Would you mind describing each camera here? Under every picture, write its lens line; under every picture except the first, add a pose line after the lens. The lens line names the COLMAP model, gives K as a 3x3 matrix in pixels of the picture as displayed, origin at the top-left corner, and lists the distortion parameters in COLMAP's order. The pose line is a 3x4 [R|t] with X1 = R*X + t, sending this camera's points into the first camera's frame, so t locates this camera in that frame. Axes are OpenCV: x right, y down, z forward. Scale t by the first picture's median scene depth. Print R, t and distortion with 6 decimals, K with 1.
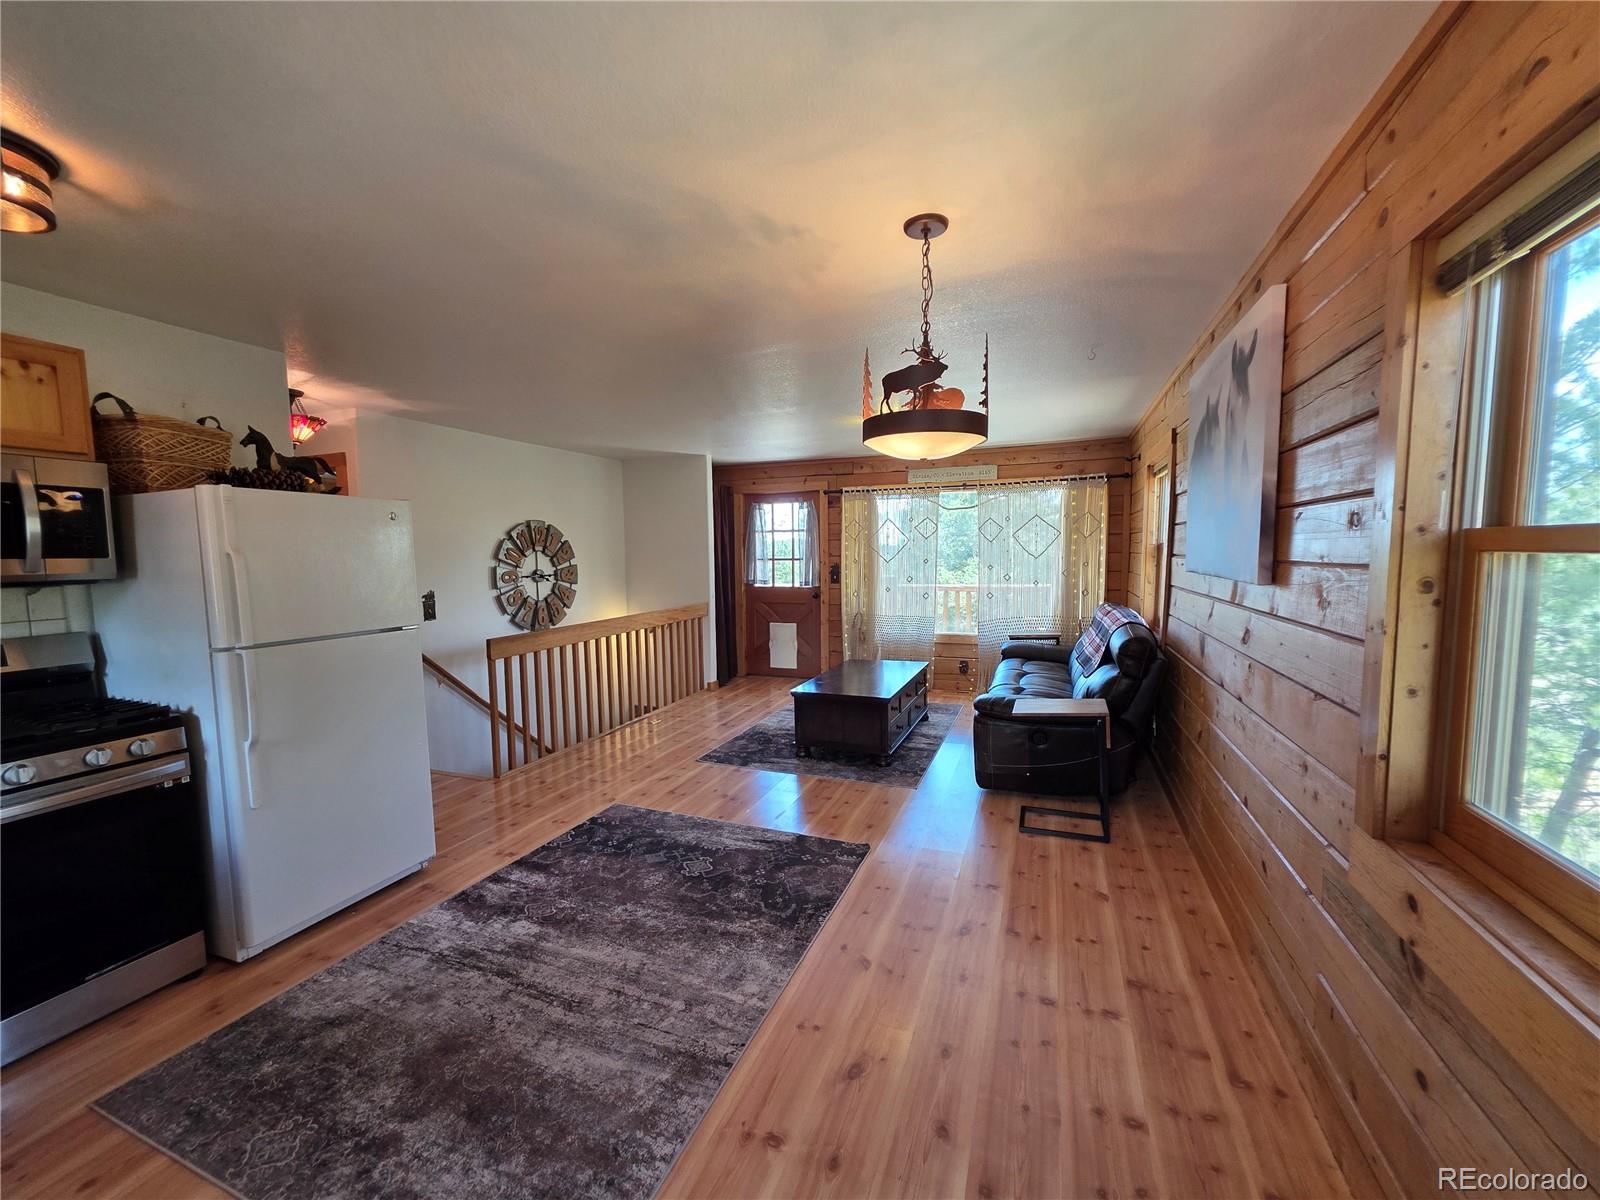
lens RADIAL K [[638.6, 0, 795.6], [0, 638.6, 598.8], [0, 0, 1]] dist [0.000575, 0.000567]
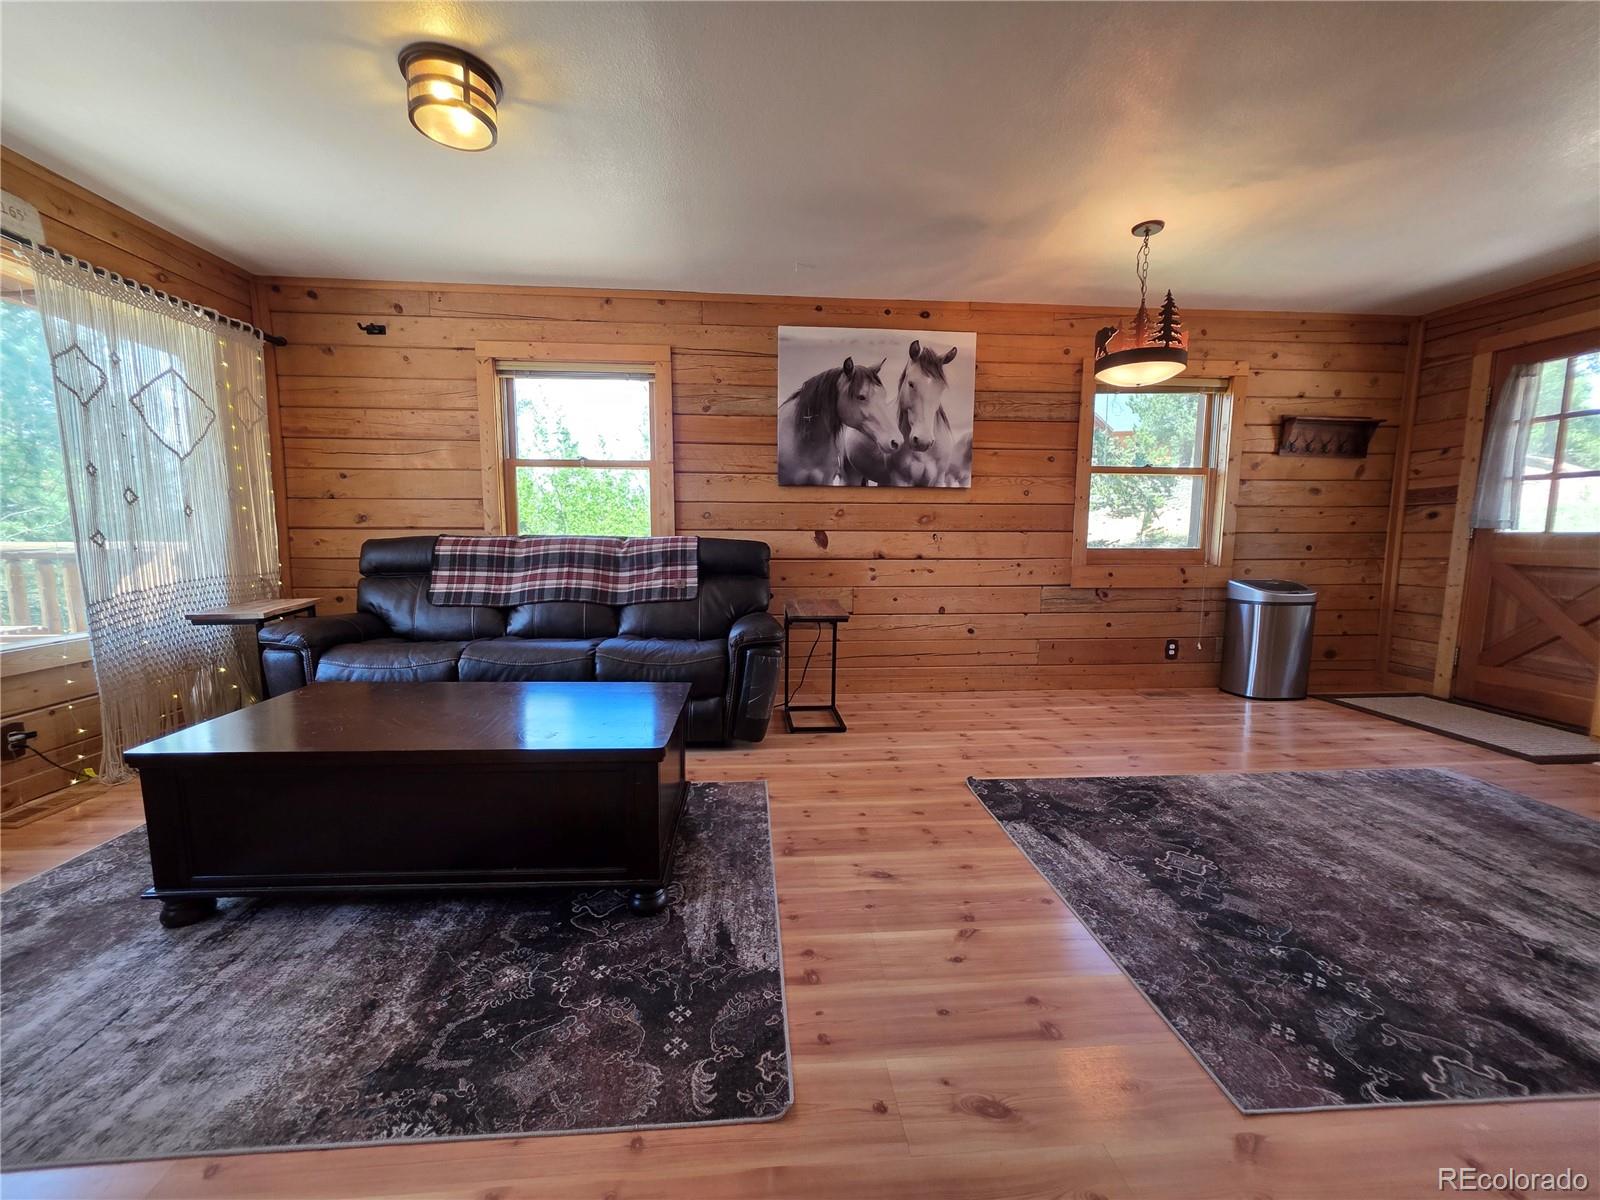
lens RADIAL K [[638.6, 0, 794.4], [0, 638.6, 604.3], [0, 0, 1]] dist [0.000575, 0.000567]
pose [[-0.442912, -0.087495, 0.892286, -0.518229], [0.068229, 0.989051, 0.130851, 0.024832], [-0.893965, 0.118835, -0.432093, 1.530272]]
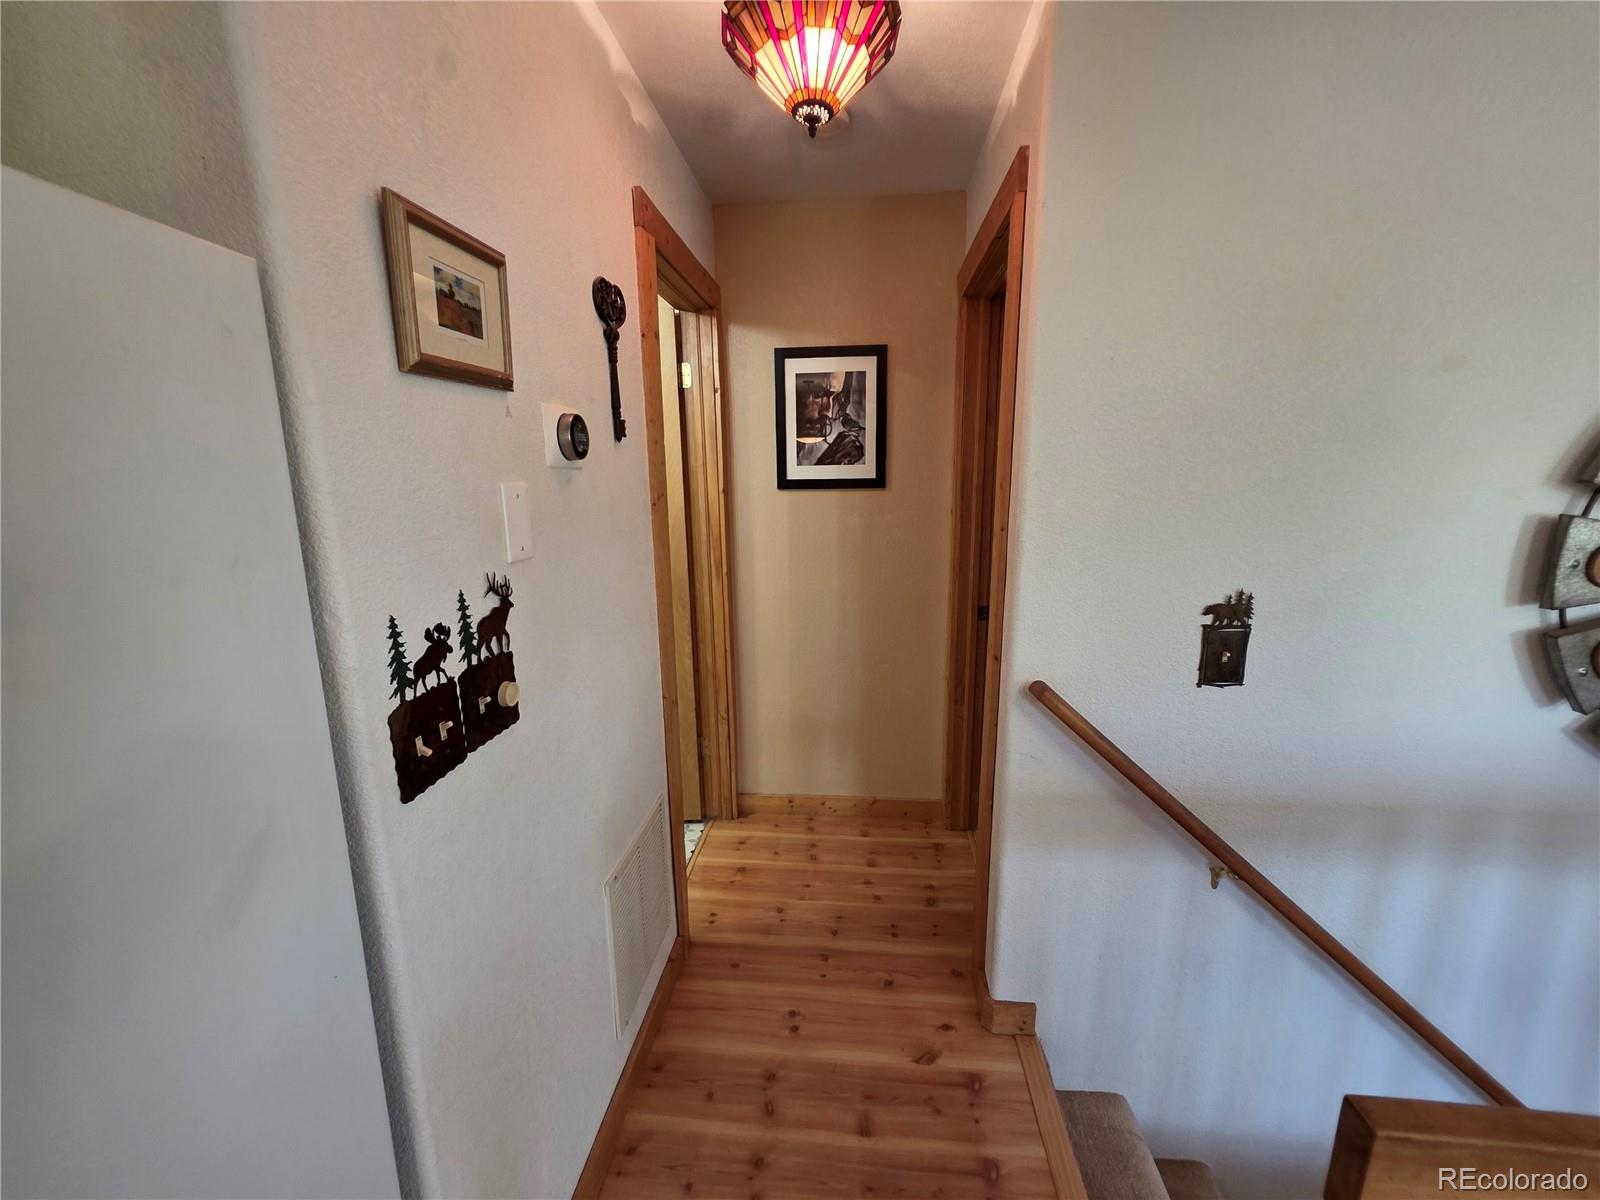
lens RADIAL K [[638.6, 0, 792.3], [0, 638.6, 603.2], [0, 0, 1]] dist [0.000575, 0.000567]
pose [[0.269879, 0.203896, -0.941059, -0.522938], [-0.058697, 0.978989, 0.195281, -0.080726], [0.961104, 0.002535, 0.276177, 1.083686]]
